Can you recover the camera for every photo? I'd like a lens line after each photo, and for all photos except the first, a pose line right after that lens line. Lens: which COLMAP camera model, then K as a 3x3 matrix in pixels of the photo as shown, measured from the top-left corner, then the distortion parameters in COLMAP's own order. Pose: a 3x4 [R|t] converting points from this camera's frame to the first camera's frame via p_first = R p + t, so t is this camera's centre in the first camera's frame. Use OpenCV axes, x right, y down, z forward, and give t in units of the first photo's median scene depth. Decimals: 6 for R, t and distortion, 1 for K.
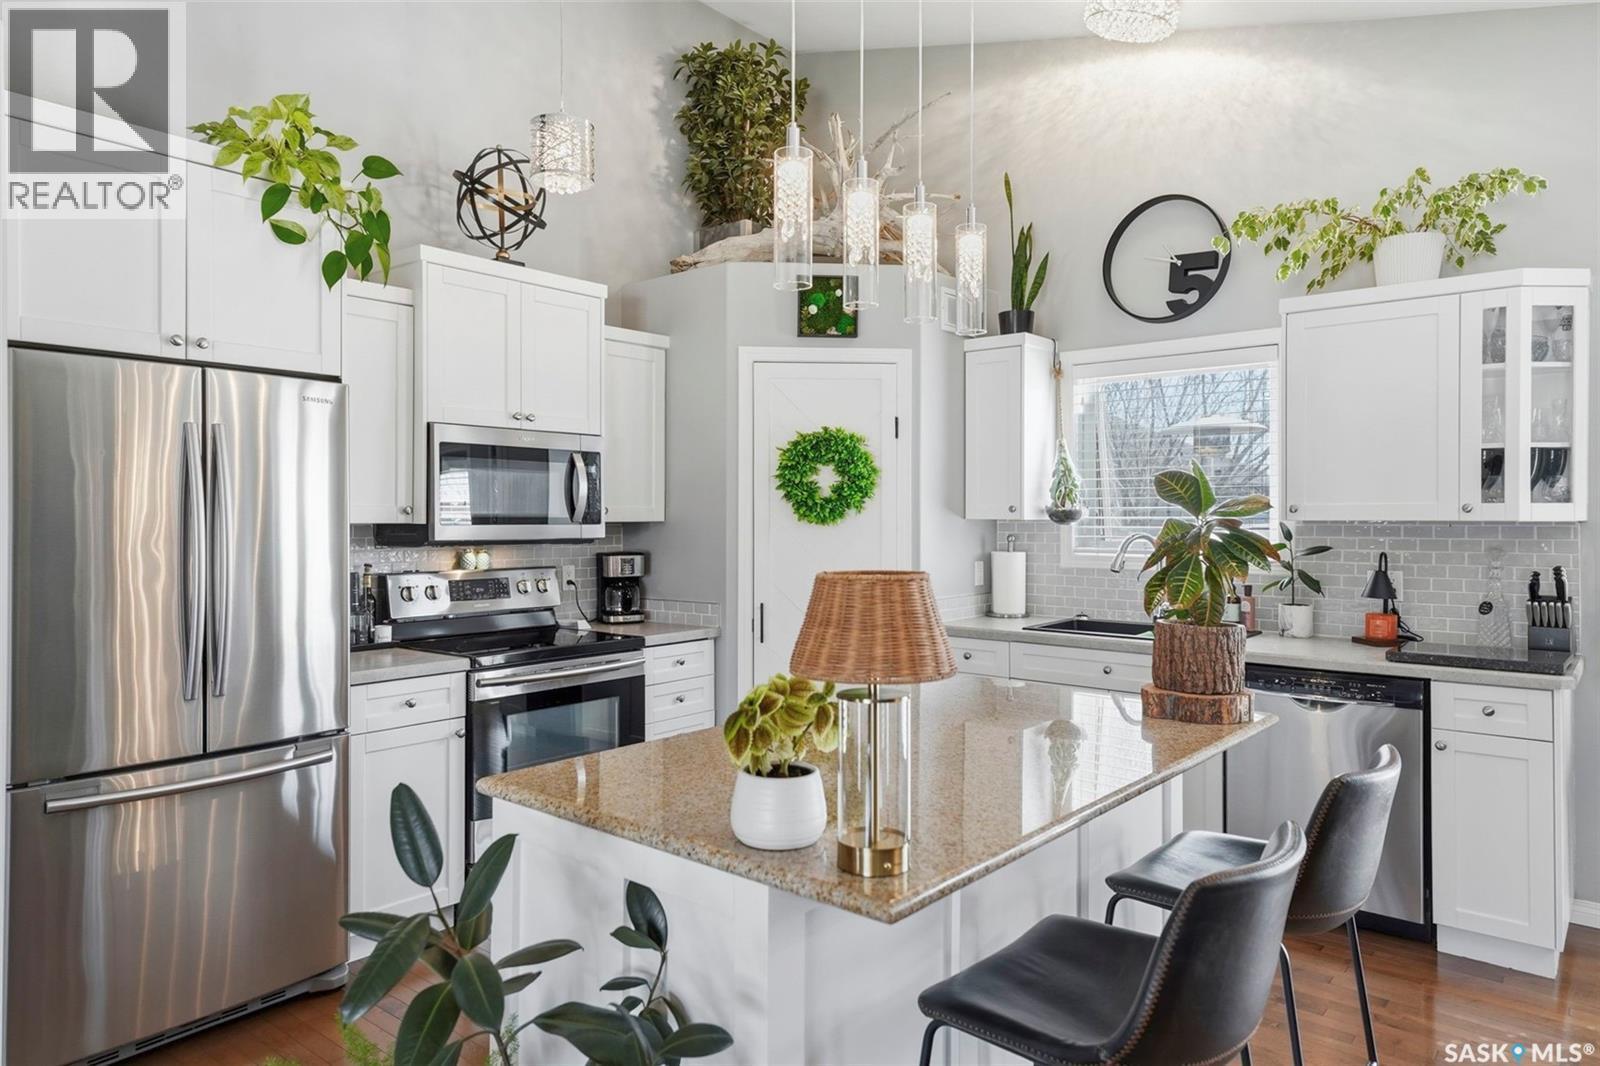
lens RADIAL K [[1024.6, 0, 800.5], [0, 1024.6, 524.9], [0, 0, 1]] dist [0.034948, 0.001975]
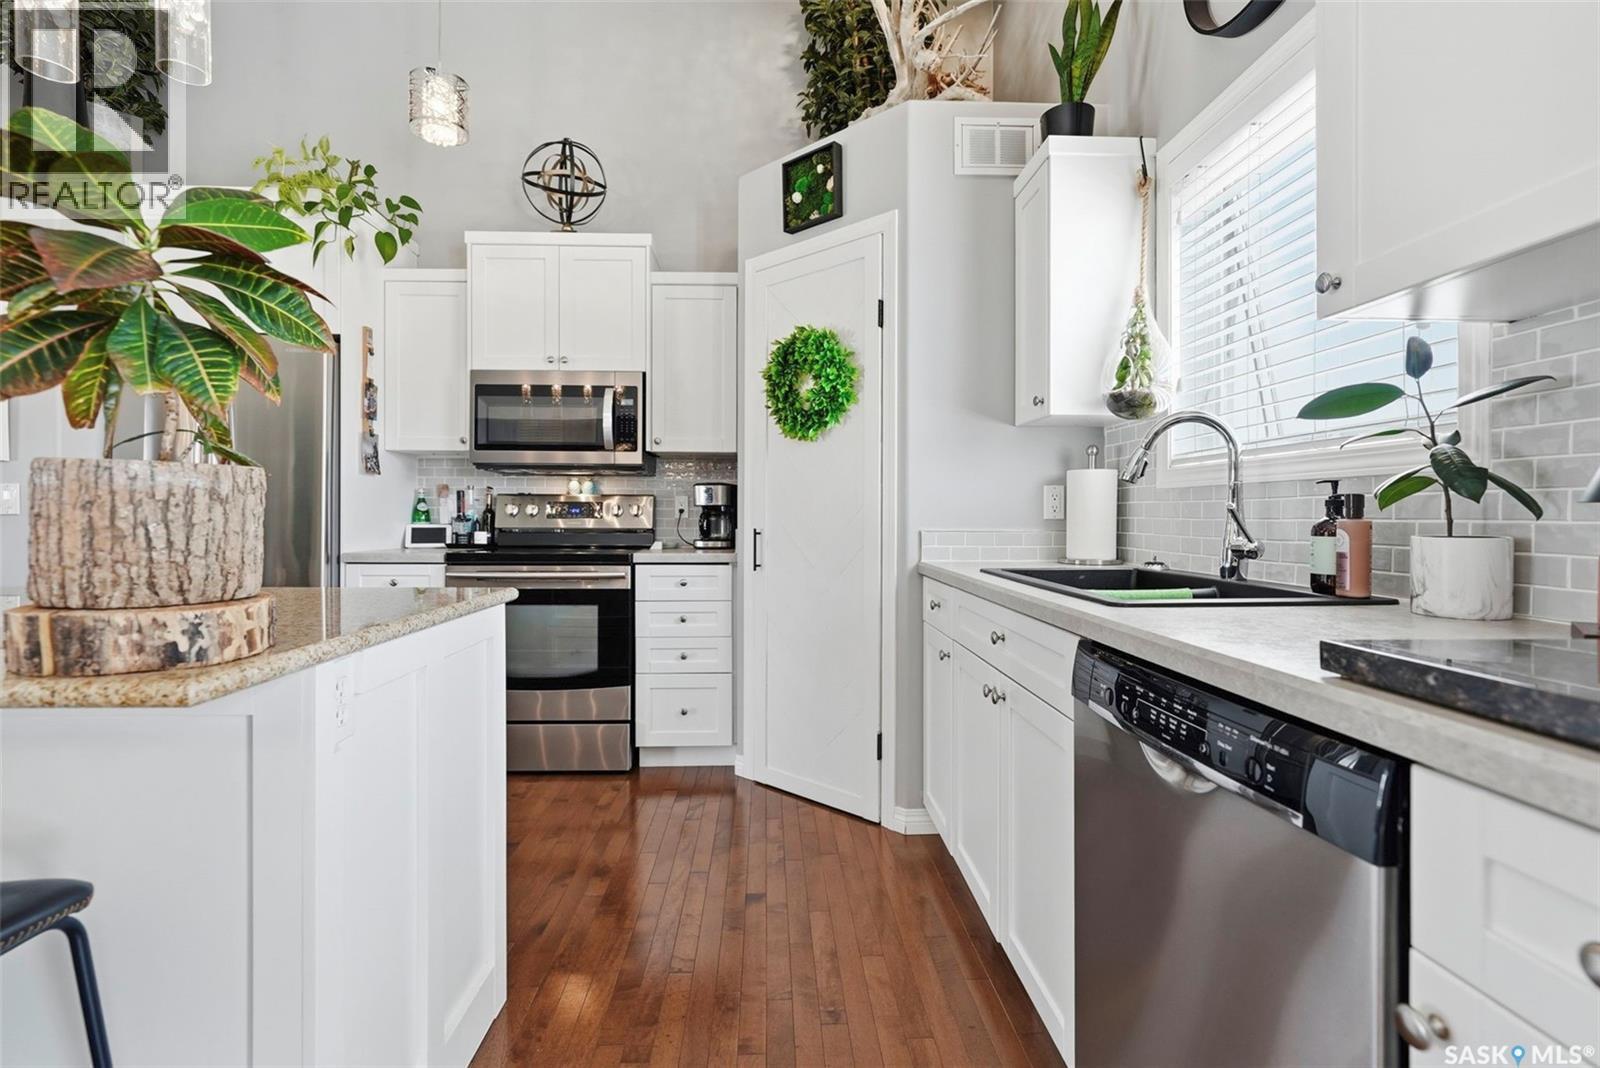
lens RADIAL K [[737.9, 0, 793.0], [0, 737.9, 520.5], [0, 0, 1]] dist [0.004295, 0.000183]
pose [[0.658907, 0.005319, -0.752205, 0.504227], [-0.010224, 0.999946, -0.001886, 0.071627], [0.752155, 0.008933, 0.658926, 0.597735]]
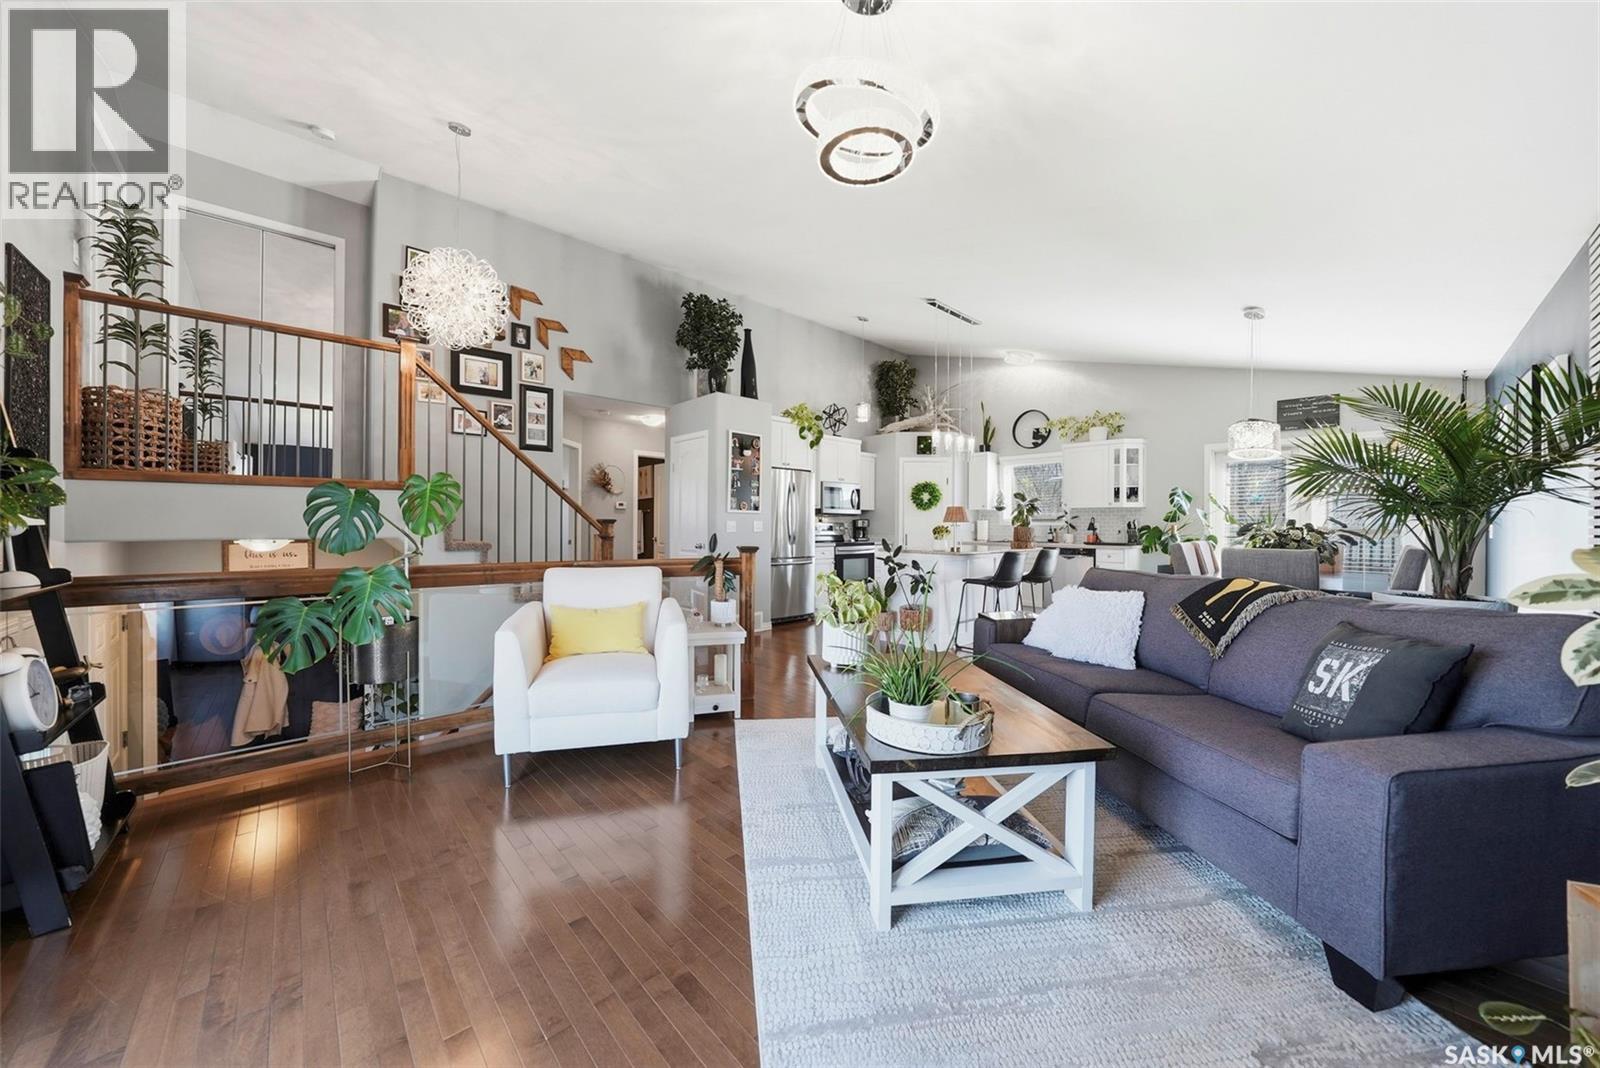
lens RADIAL K [[557.0, 0, 798.0], [0, 557.0, 526.7], [0, 0, 1]] dist [-0.014117, -0.000116]
pose [[0.991396, 0.005155, -0.130794, -0.152870], [-0.005895, 0.999969, -0.005273, 0.065424], [0.130763, 0.005998, 0.991396, -0.866679]]
